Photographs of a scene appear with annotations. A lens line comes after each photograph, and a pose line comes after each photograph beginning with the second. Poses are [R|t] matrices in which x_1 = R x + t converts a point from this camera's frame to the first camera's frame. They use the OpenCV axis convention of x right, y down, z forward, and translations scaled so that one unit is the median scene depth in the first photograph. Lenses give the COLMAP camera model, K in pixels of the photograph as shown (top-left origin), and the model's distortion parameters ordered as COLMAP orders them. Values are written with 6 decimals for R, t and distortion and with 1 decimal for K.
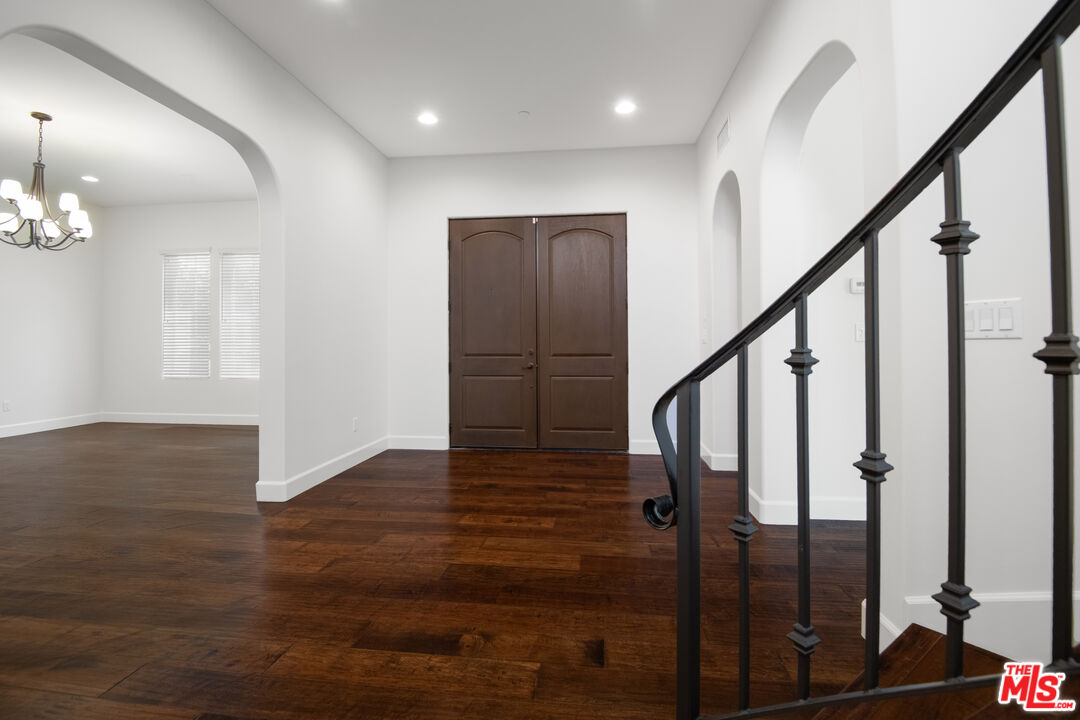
lens RADIAL K [[498.1, 0, 541.2], [0, 498.1, 335.0], [0, 0, 1]] dist [0.000244, -0.000247]
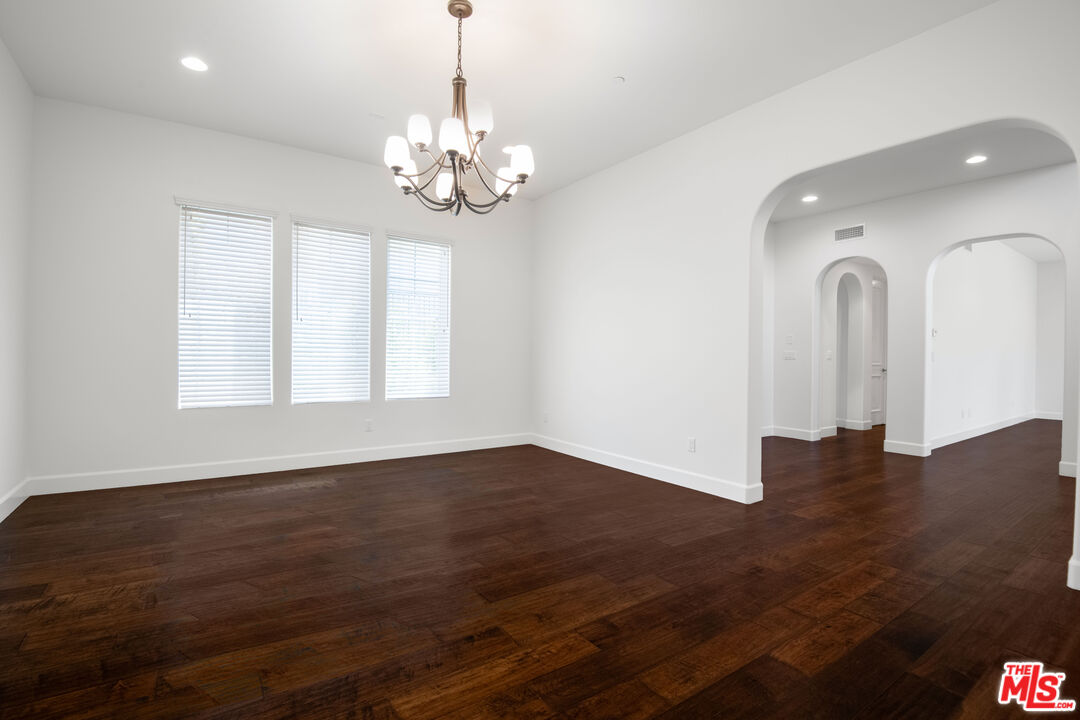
lens RADIAL K [[498.1, 0, 541.2], [0, 498.1, 335.0], [0, 0, 1]] dist [0.000244, -0.000247]
pose [[0.744608, 0.006702, 0.667468, -1.357557], [-0.009326, 0.999956, 0.000363, -0.013358], [-0.667437, -0.006495, 0.744638, 0.440856]]
